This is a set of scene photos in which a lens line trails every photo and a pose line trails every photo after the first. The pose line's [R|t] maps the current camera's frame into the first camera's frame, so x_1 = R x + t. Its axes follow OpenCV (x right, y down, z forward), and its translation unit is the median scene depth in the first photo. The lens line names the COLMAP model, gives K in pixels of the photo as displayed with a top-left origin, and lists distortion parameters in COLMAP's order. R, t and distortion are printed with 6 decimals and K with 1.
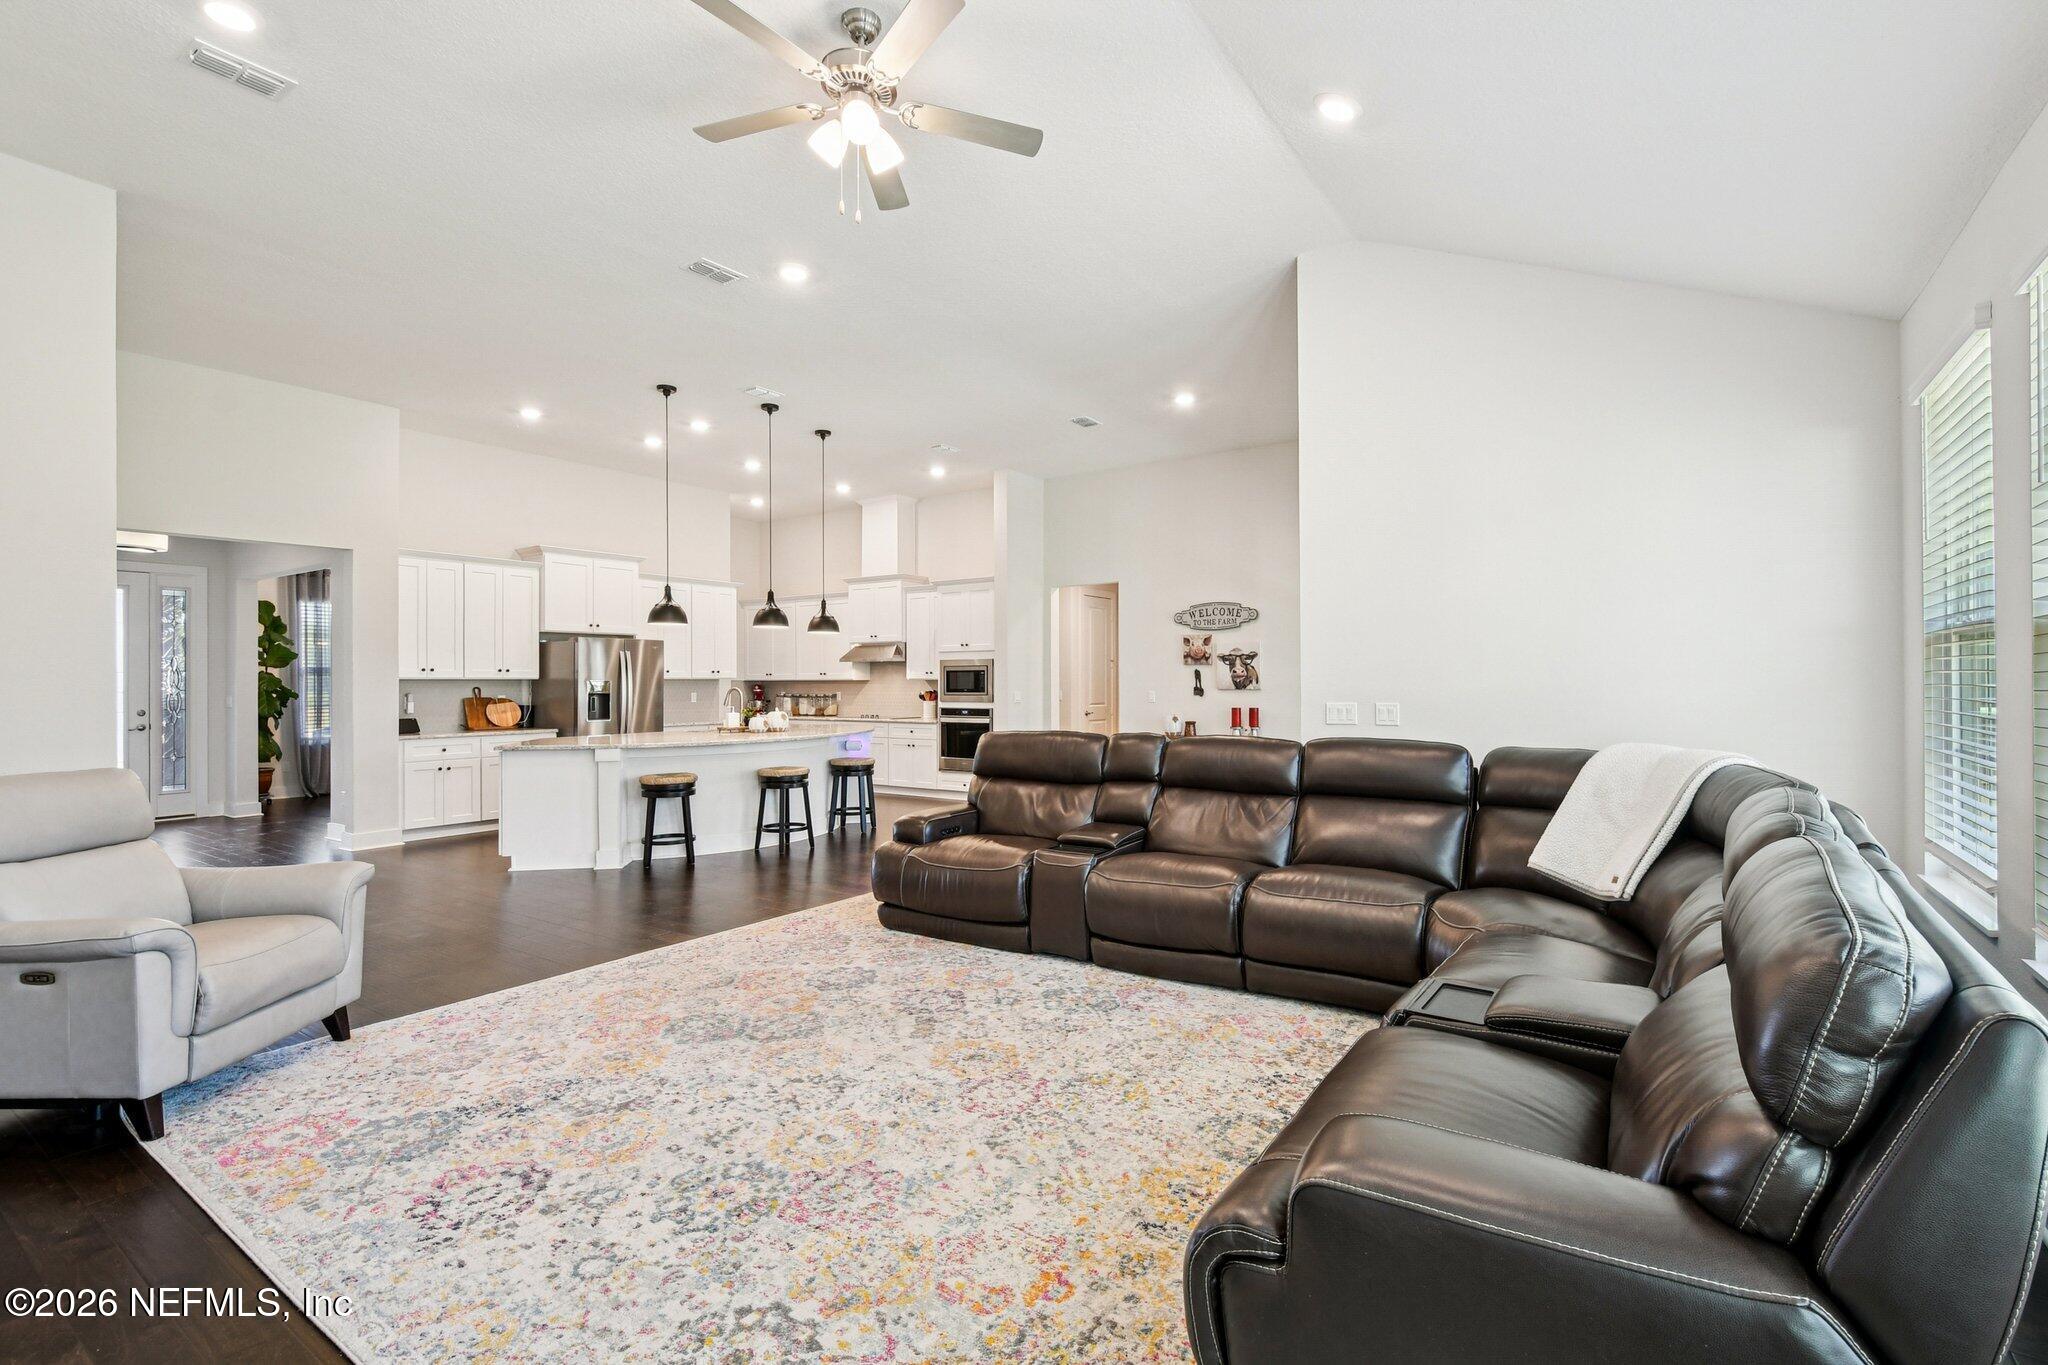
lens RADIAL K [[927.1, 0, 1036.8], [0, 927.1, 681.1], [0, 0, 1]] dist [0.004489, -0.003590]
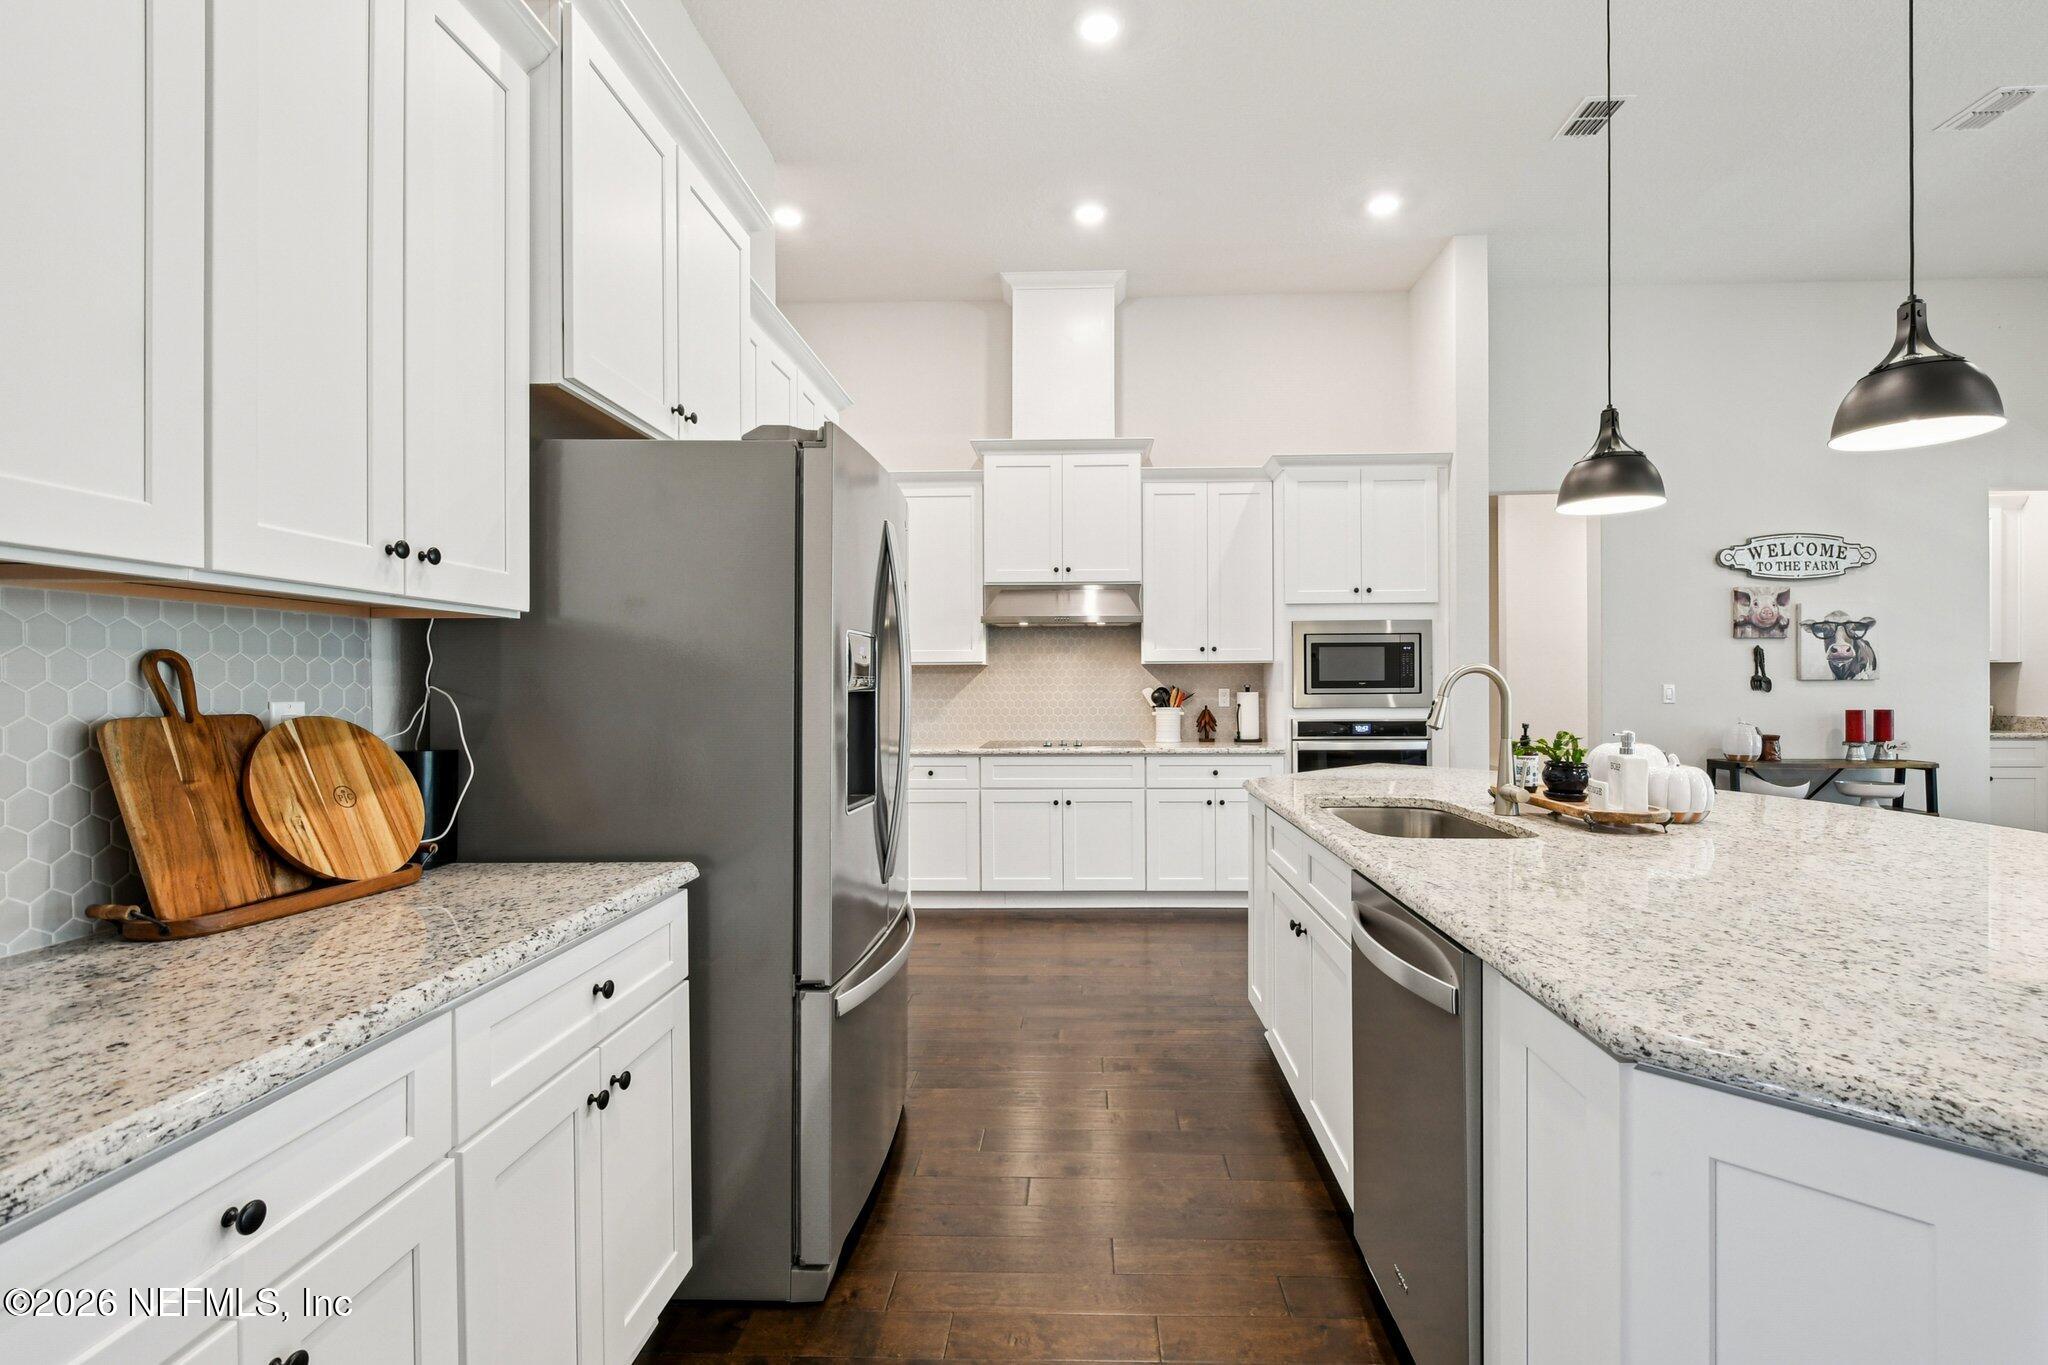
lens RADIAL K [[927.1, 0, 1080.1], [0, 927.1, 686.8], [0, 0, 1]] dist [0.004489, -0.003590]
pose [[0.839700, -0.001831, 0.543047, -0.528883], [0.001880, 0.999998, 0.000465, 0.012509], [-0.543047, 0.000631, 0.839702, 0.768368]]
